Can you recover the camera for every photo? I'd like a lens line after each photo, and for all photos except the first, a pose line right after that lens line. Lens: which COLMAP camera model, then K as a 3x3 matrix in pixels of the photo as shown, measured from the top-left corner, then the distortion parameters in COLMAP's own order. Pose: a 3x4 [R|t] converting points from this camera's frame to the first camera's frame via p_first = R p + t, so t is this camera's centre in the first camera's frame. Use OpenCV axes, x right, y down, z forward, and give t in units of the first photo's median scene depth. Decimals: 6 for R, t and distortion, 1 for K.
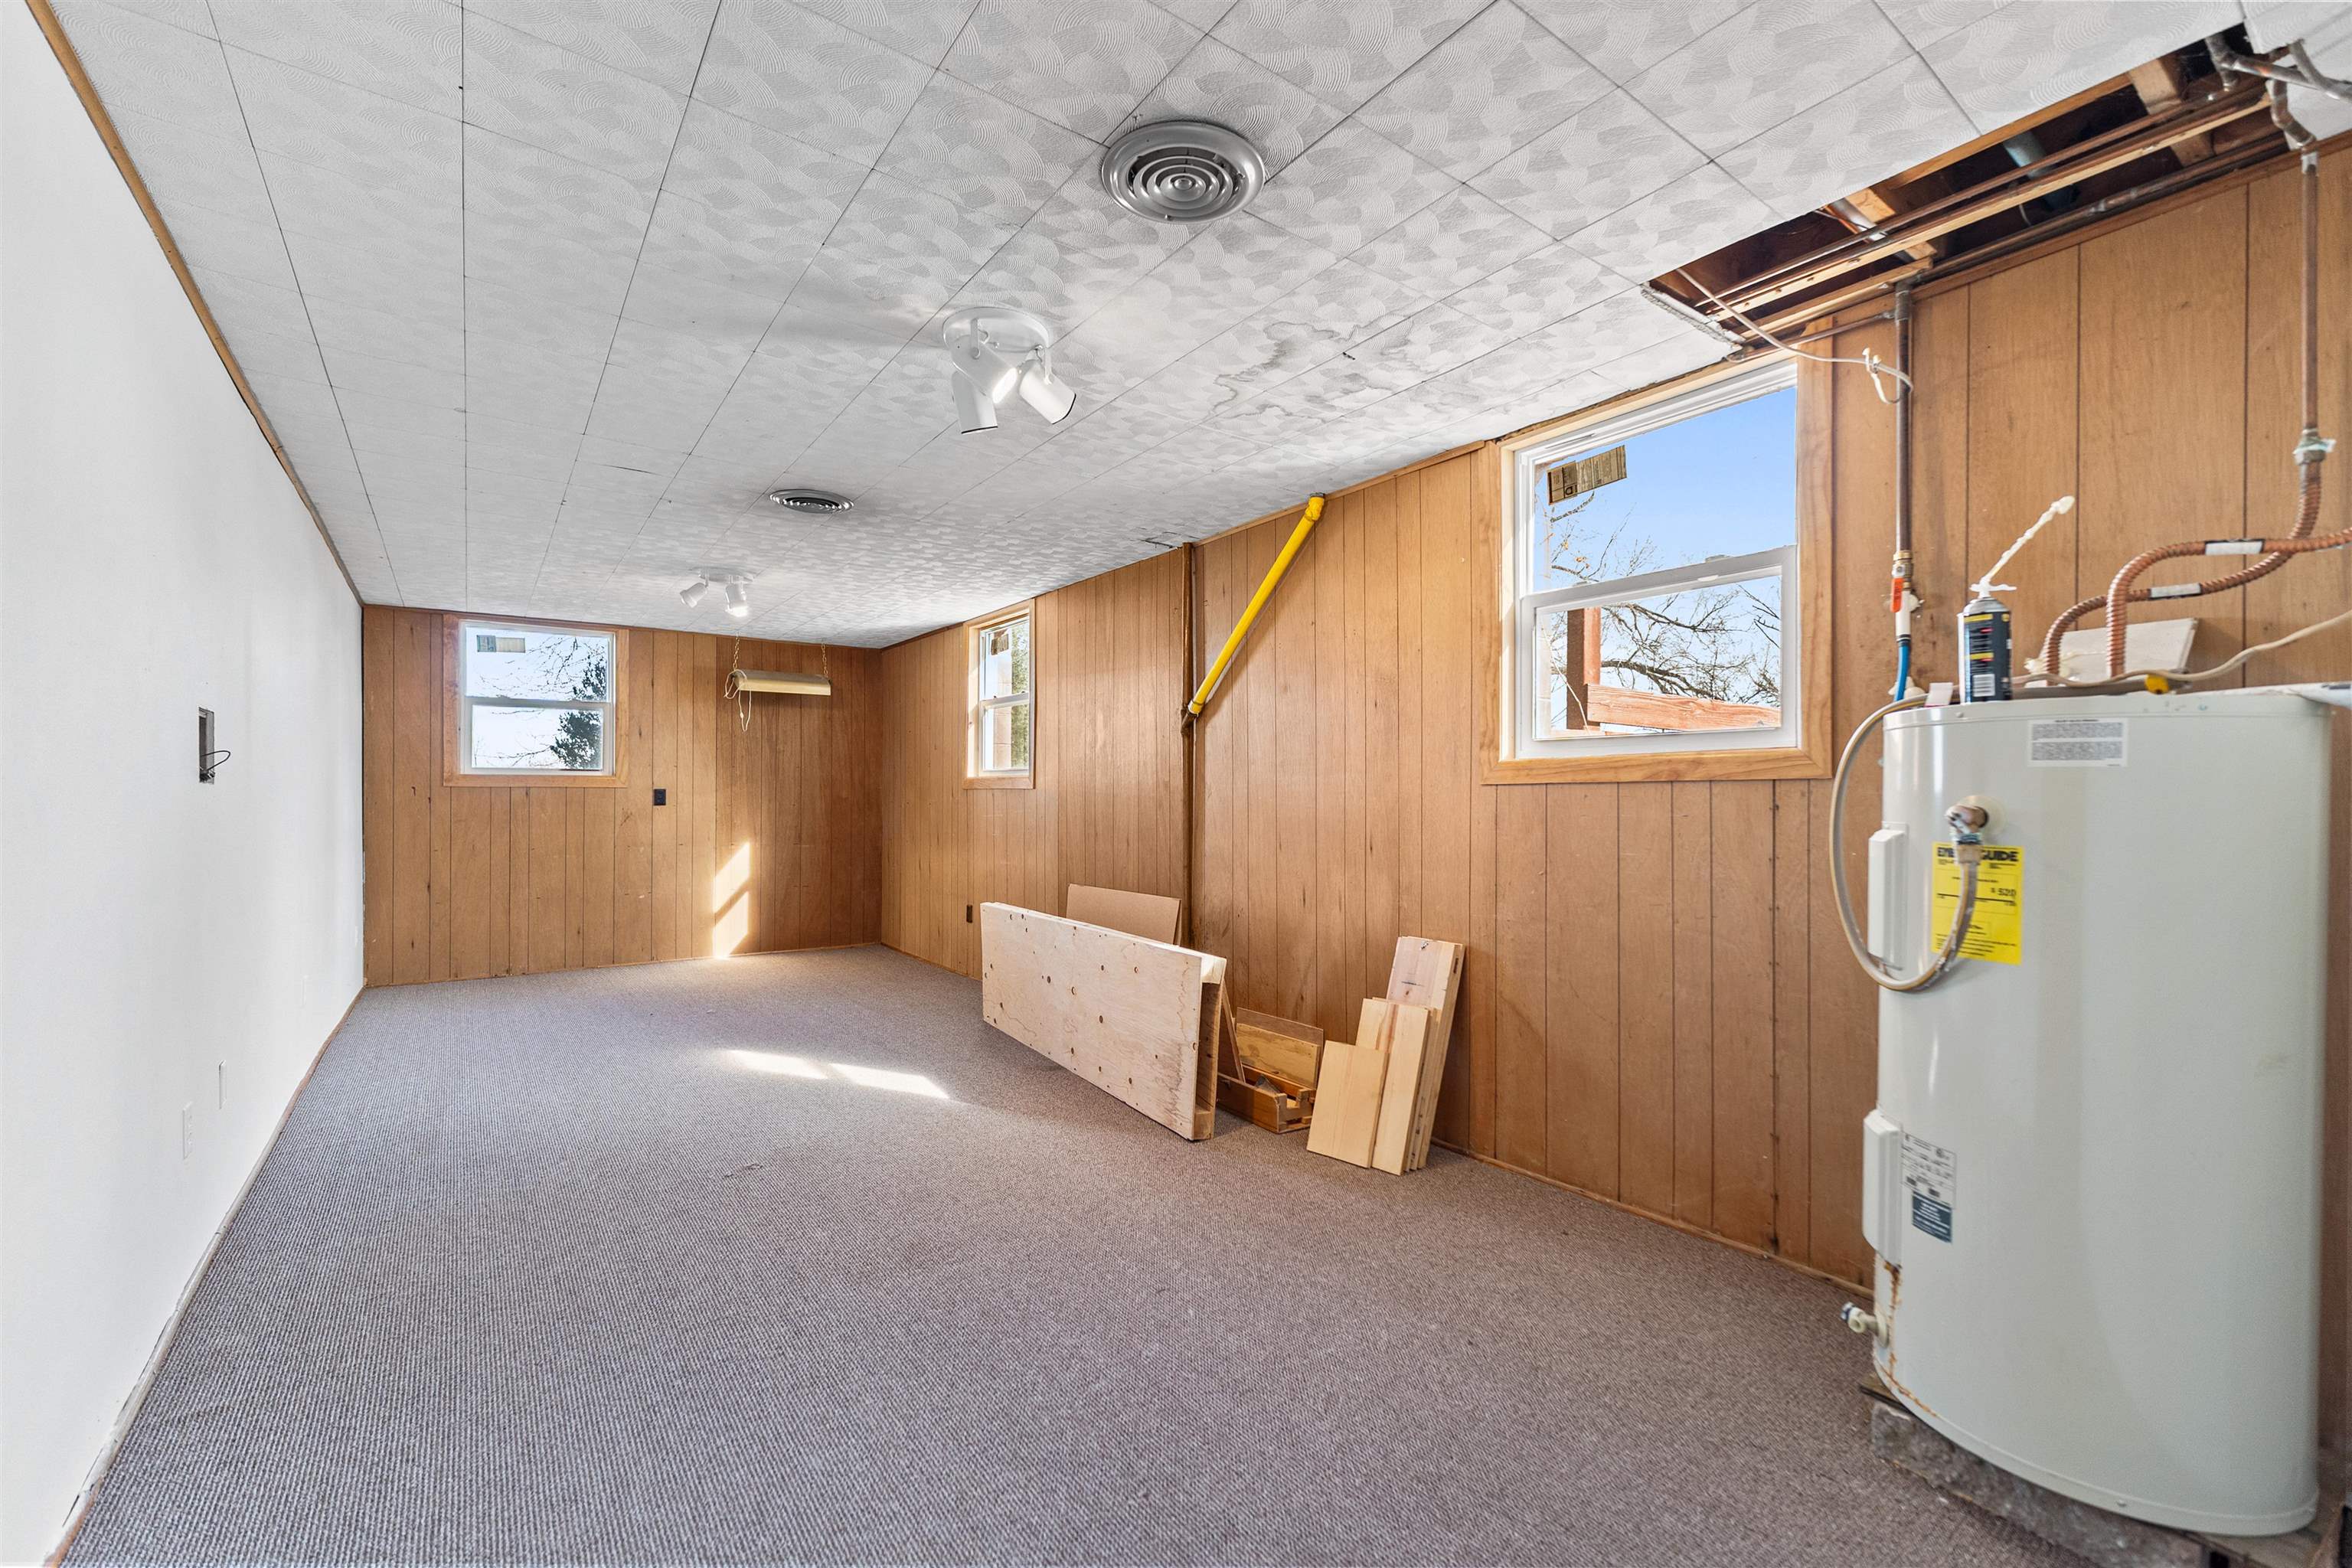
lens RADIAL K [[998.7, 0, 1190.0], [0, 998.7, 796.4], [0, 0, 1]] dist [0.001408, 0.001419]
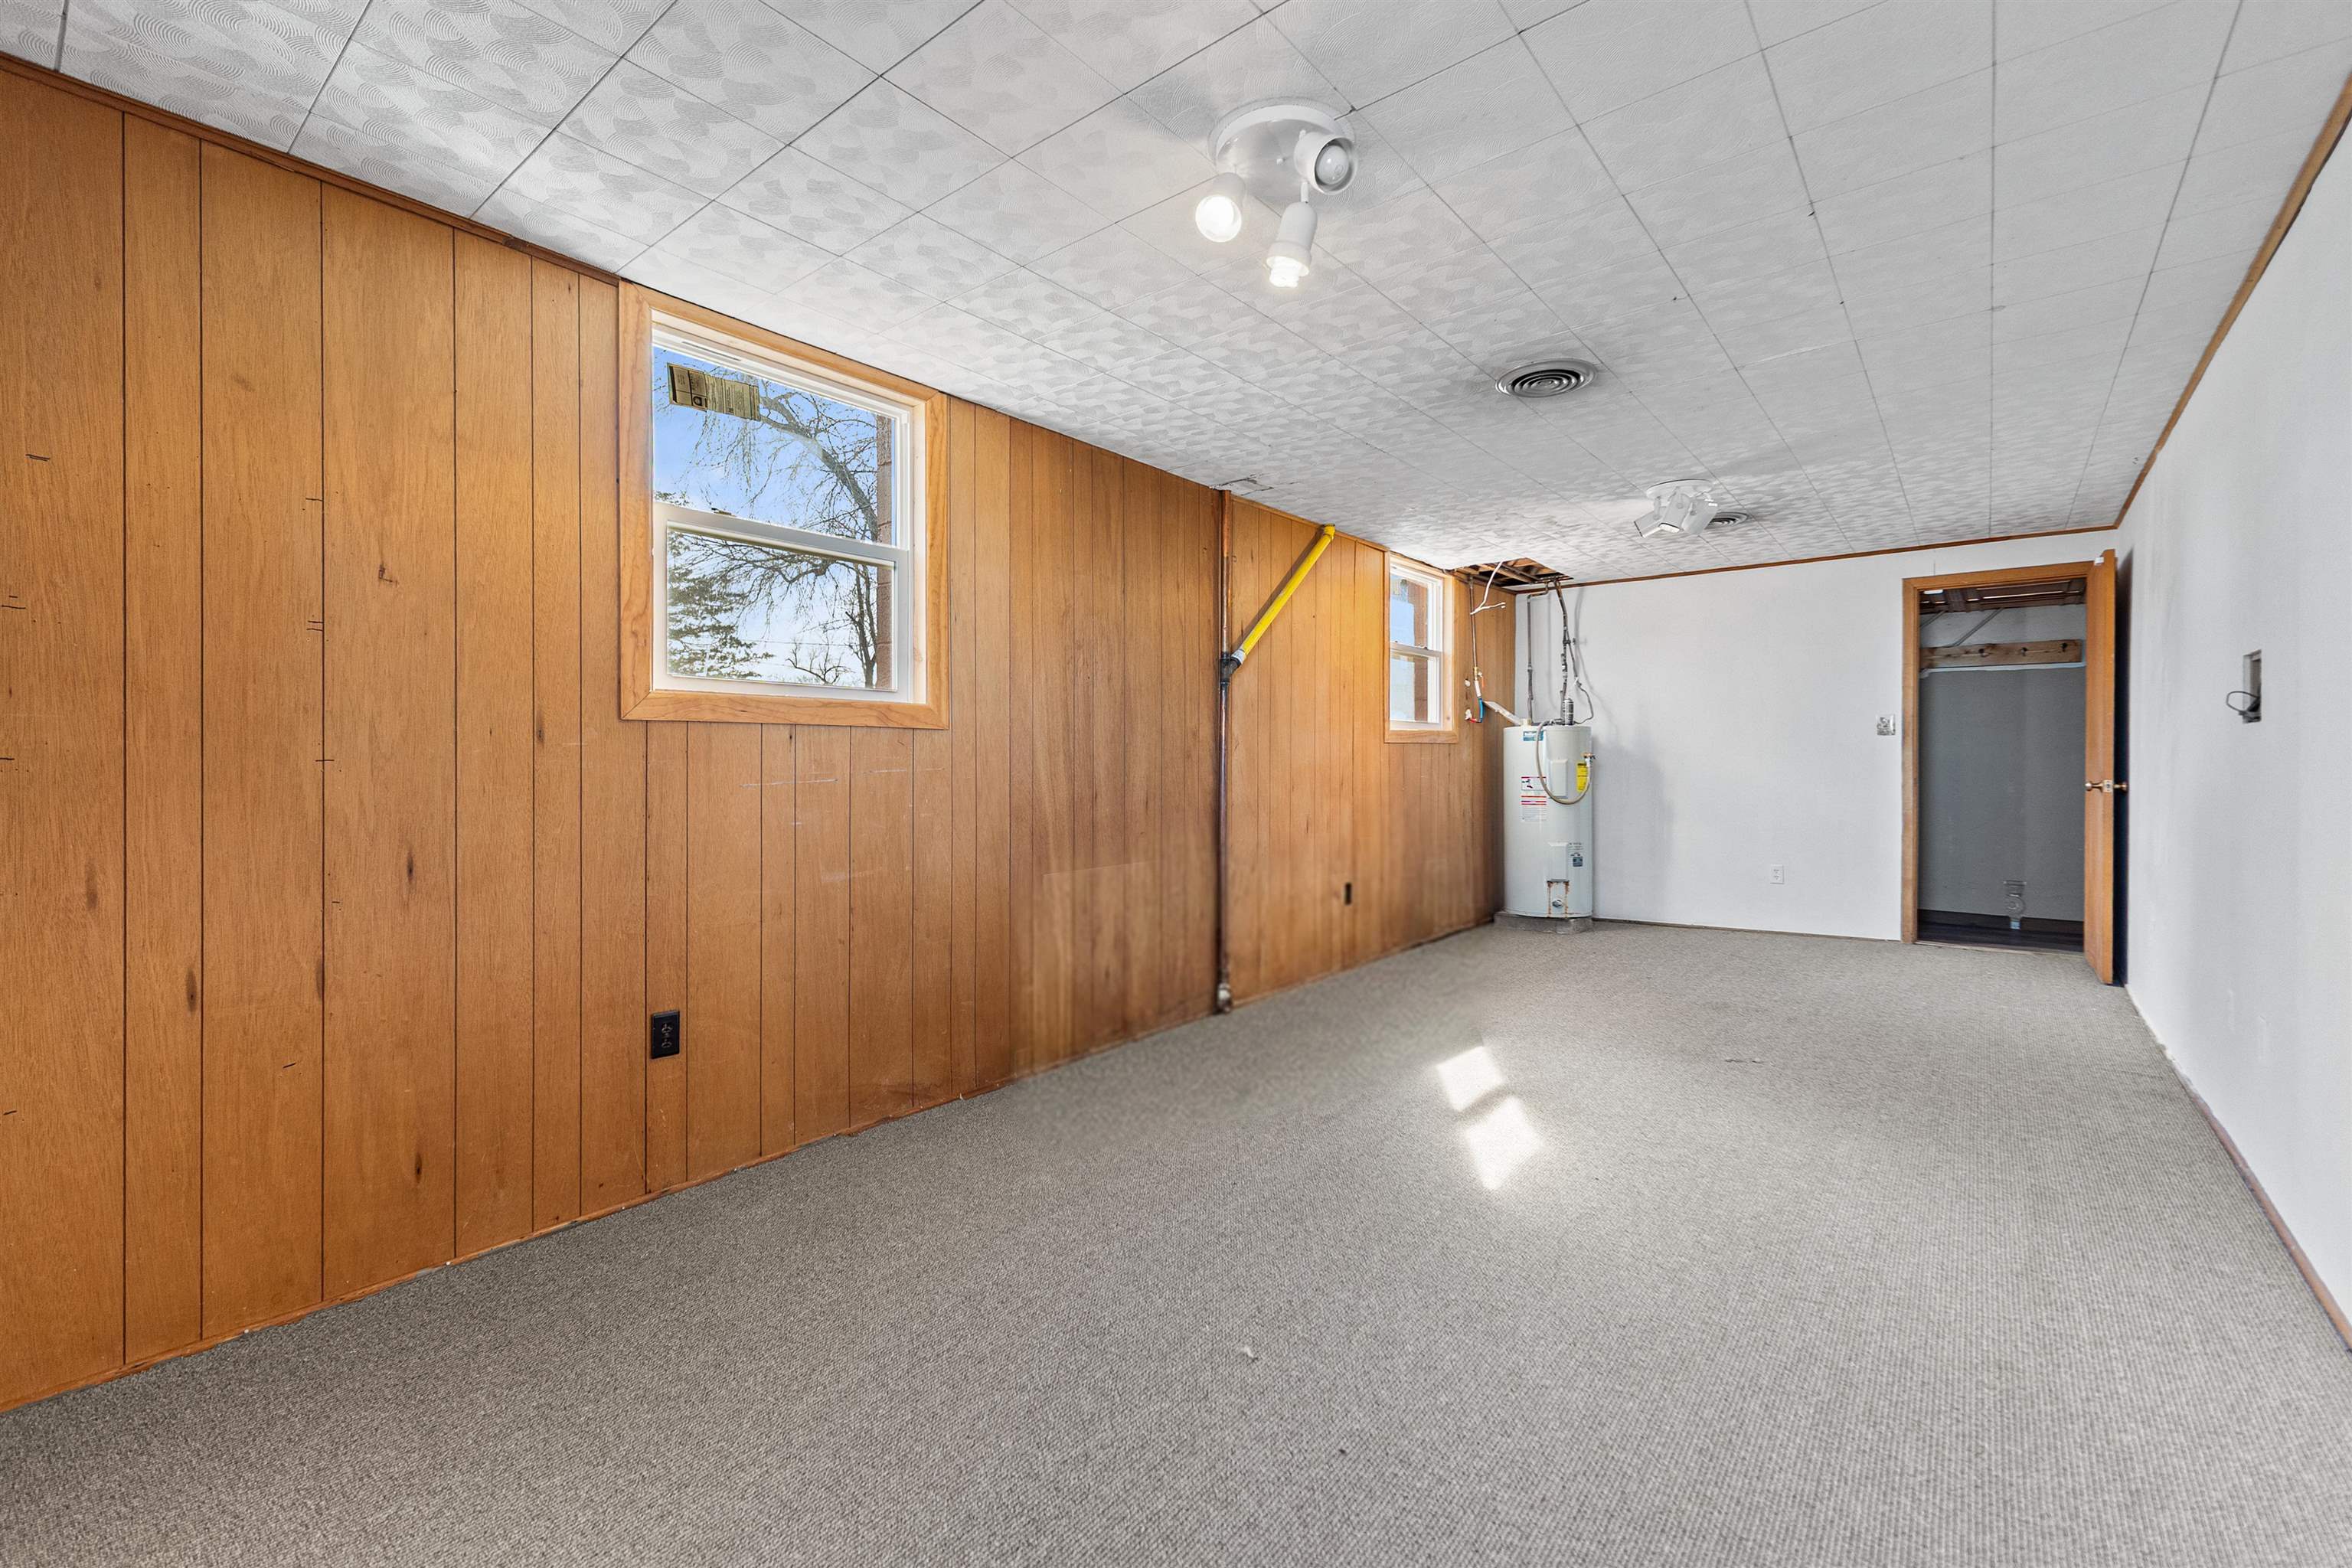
lens RADIAL K [[998.7, 0, 1185.2], [0, 998.7, 770.6], [0, 0, 1]] dist [0.001408, 0.001419]
pose [[-0.266959, -0.011733, 0.963636, -1.077496], [-0.006854, 0.999924, 0.010276, 0.015785], [-0.963684, -0.003862, -0.267019, 1.487243]]
